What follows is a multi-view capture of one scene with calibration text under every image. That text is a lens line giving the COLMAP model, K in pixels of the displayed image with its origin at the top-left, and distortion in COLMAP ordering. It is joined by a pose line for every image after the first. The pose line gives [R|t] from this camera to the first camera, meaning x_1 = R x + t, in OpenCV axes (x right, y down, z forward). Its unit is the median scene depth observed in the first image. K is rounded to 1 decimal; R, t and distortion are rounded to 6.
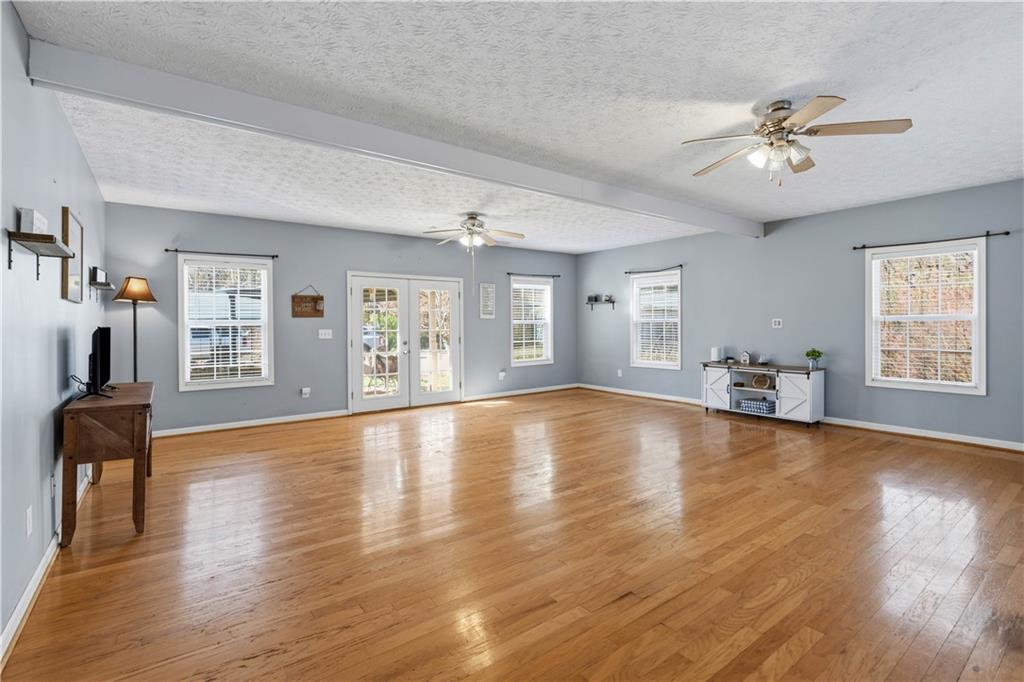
lens RADIAL K [[460.1, 0, 509.3], [0, 460.1, 331.2], [0, 0, 1]] dist [-0.006420, 0.000859]
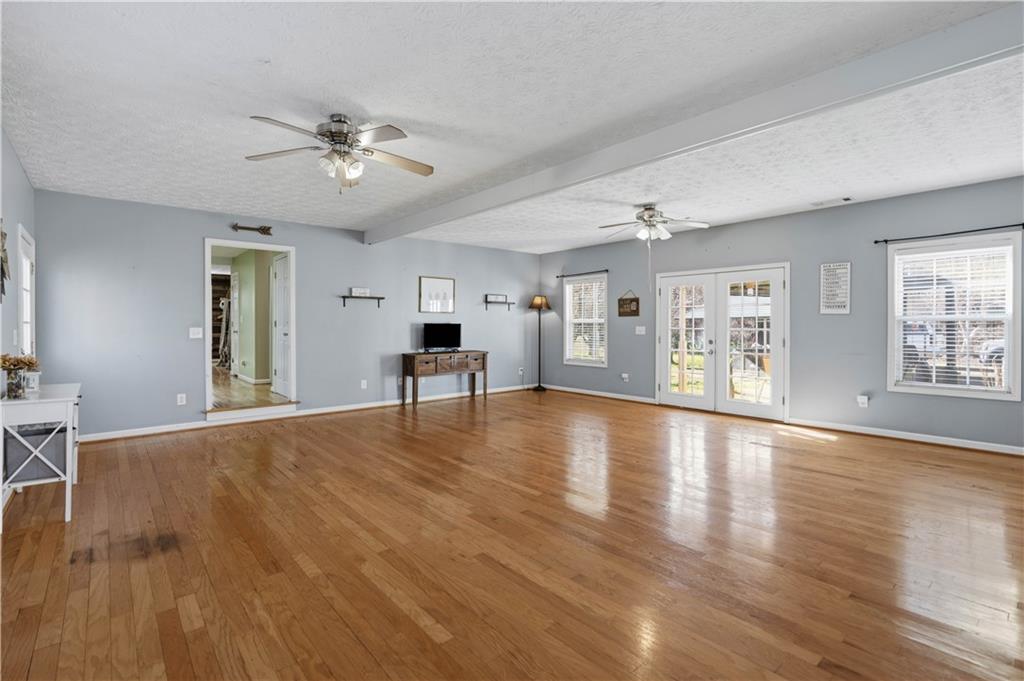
lens RADIAL K [[460.1, 0, 510.4], [0, 460.1, 334.0], [0, 0, 1]] dist [-0.006420, 0.000859]
pose [[0.096204, 0.028761, -0.994946, 0.973338], [-0.011955, 0.999544, 0.027738, -0.017171], [0.995290, 0.009226, 0.096504, 0.742675]]
